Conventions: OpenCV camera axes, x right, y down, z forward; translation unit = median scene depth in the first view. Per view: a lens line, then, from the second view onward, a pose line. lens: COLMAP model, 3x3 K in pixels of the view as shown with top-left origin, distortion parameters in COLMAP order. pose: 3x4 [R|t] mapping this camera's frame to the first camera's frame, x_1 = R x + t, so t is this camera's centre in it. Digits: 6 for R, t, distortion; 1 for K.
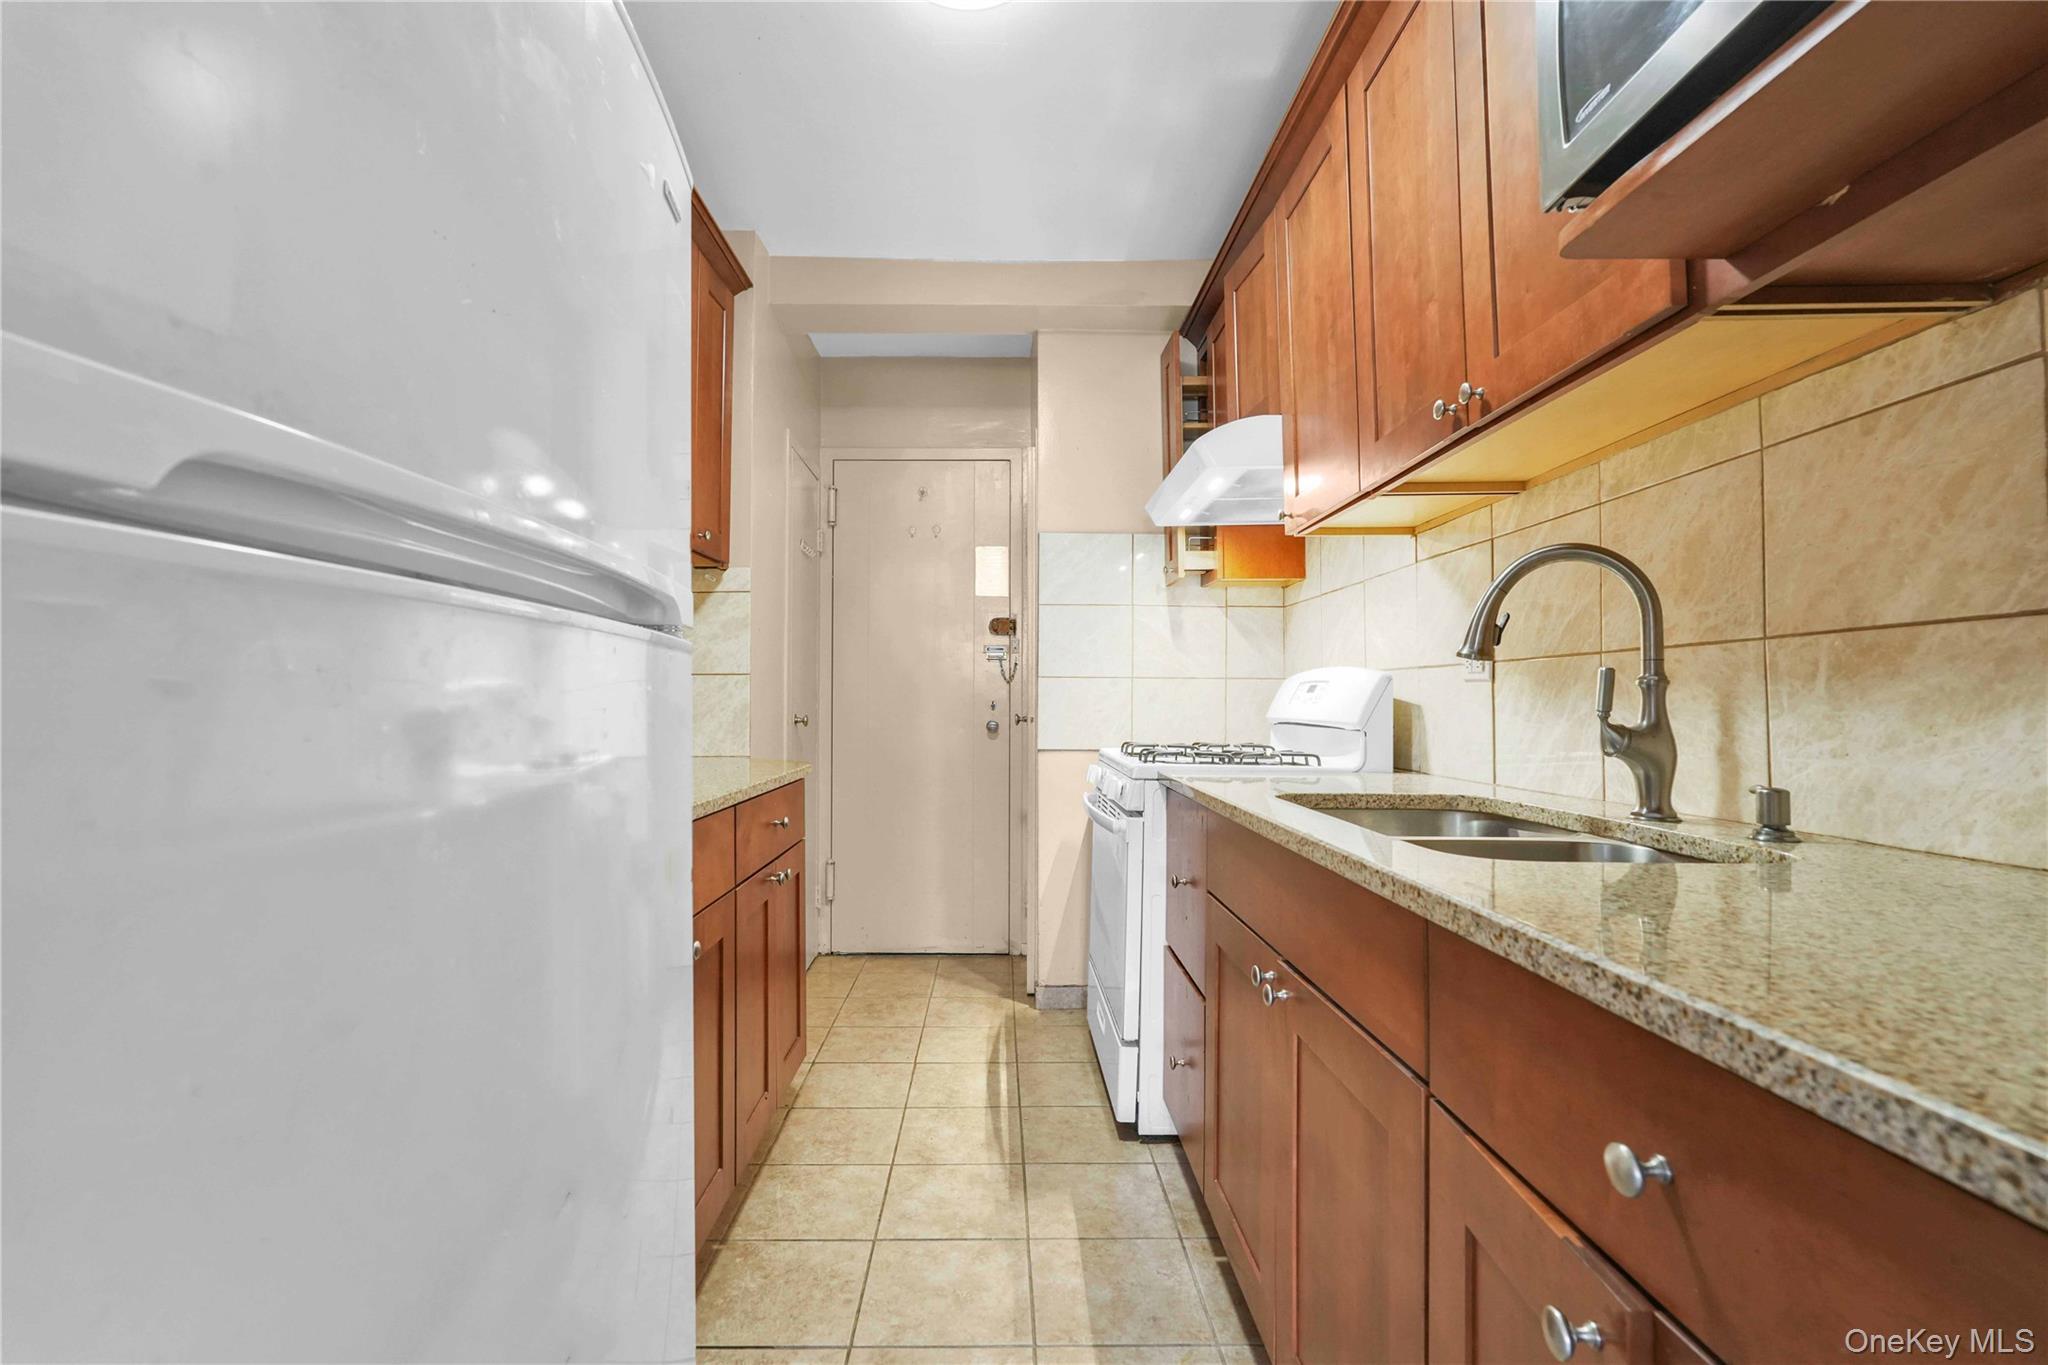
lens RADIAL K [[923.4, 0, 1014.8], [0, 923.4, 676.7], [0, 0, 1]] dist [-0.010321, 0.006480]
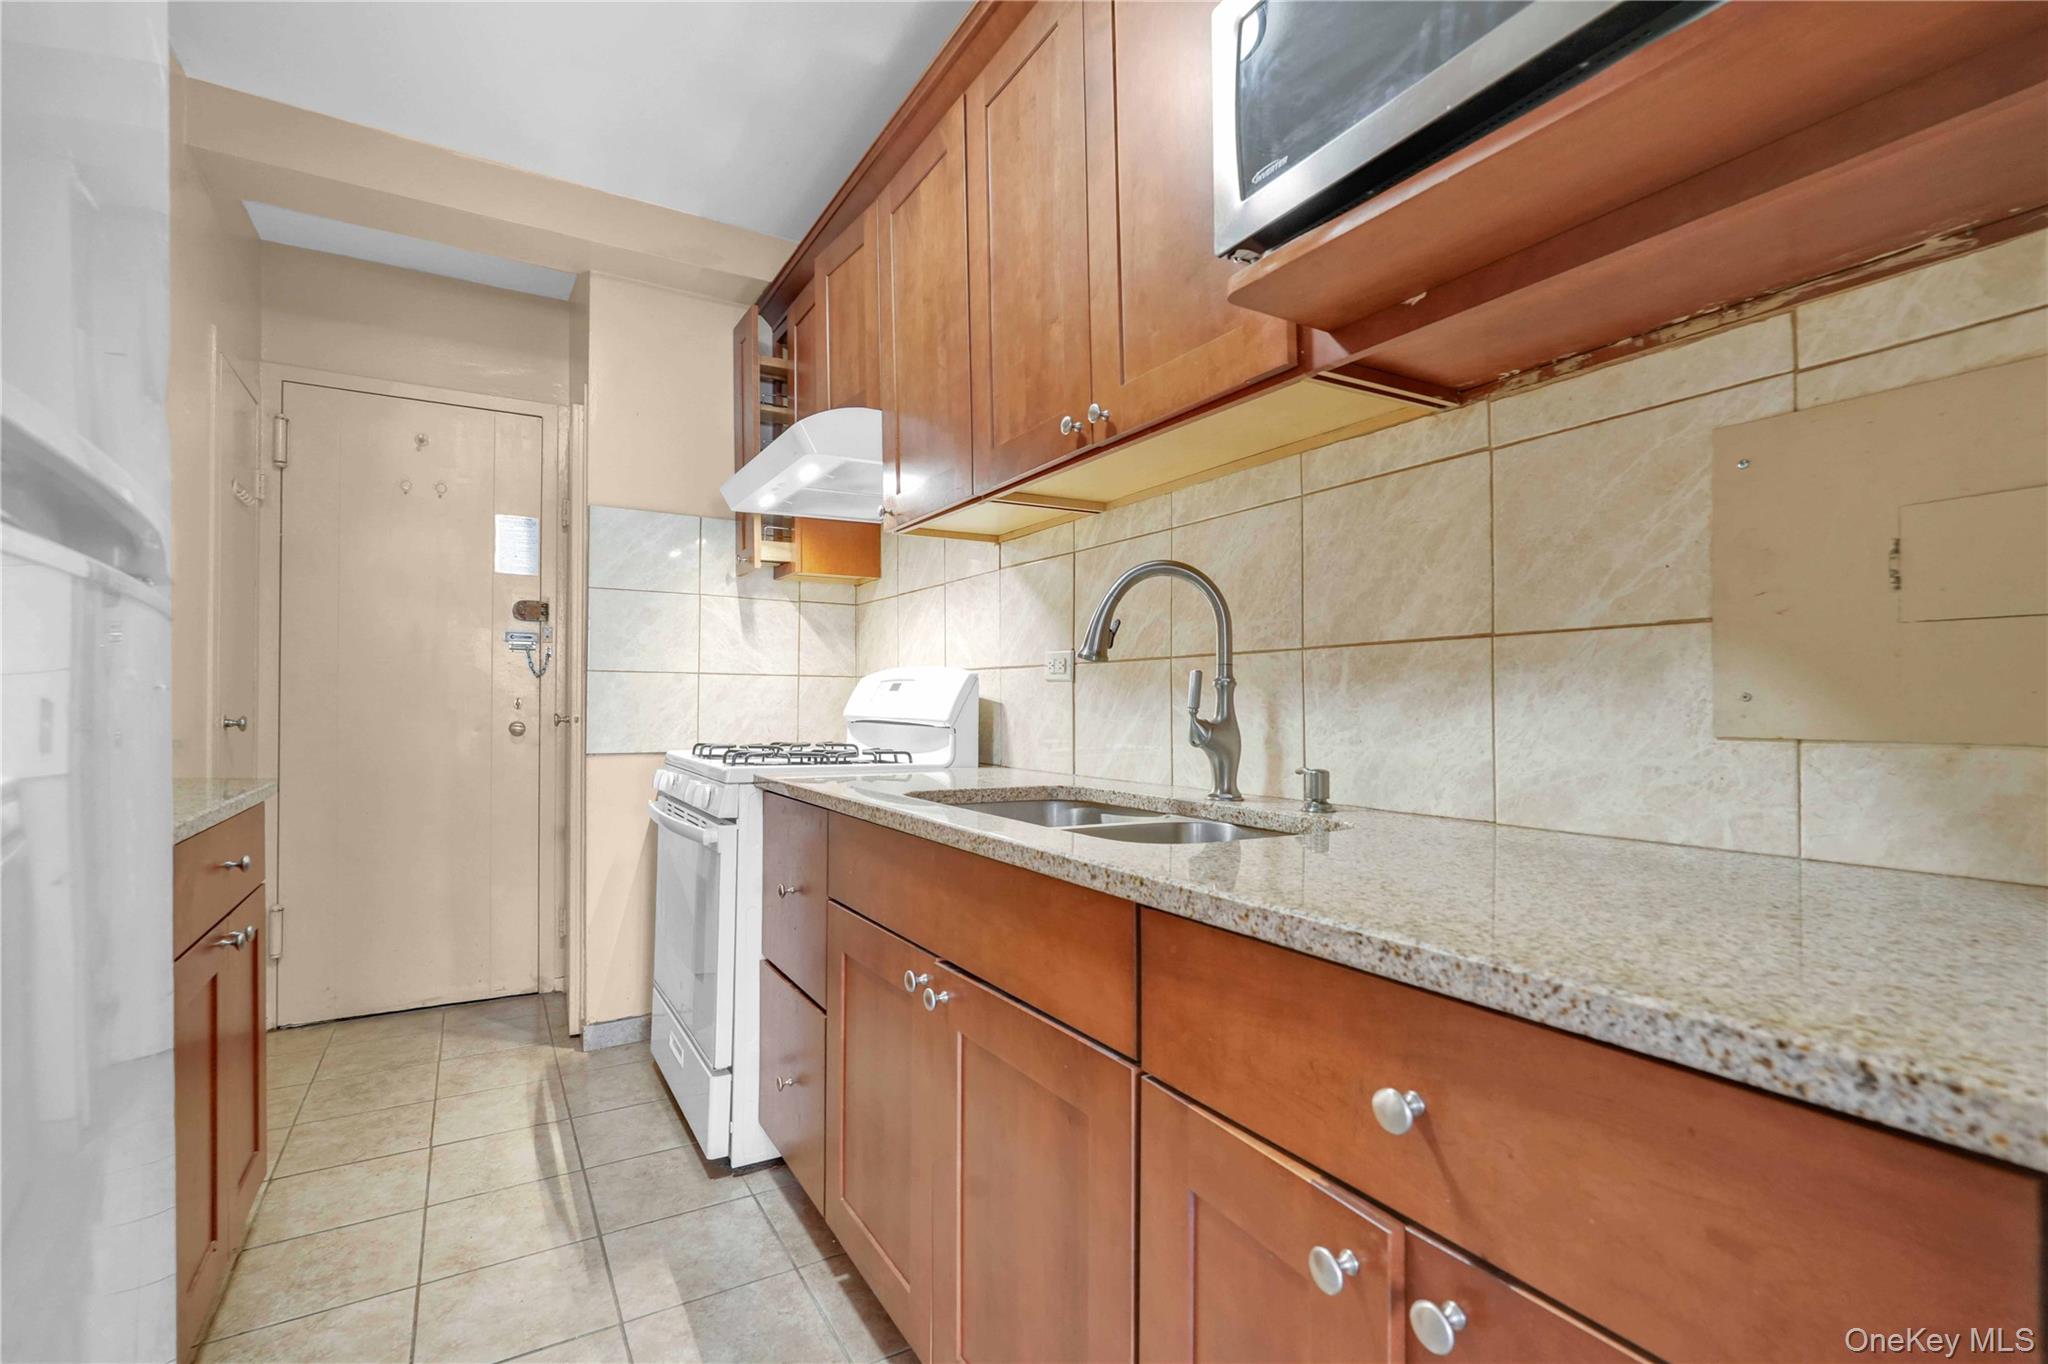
lens RADIAL K [[923.4, 0, 1028.2], [0, 923.4, 687.1], [0, 0, 1]] dist [-0.010321, 0.006480]
pose [[0.866948, 0.009522, 0.498308, -0.093648], [-0.015821, 0.999839, 0.008421, 0.003824], [-0.498148, -0.015184, 0.866959, 0.078972]]
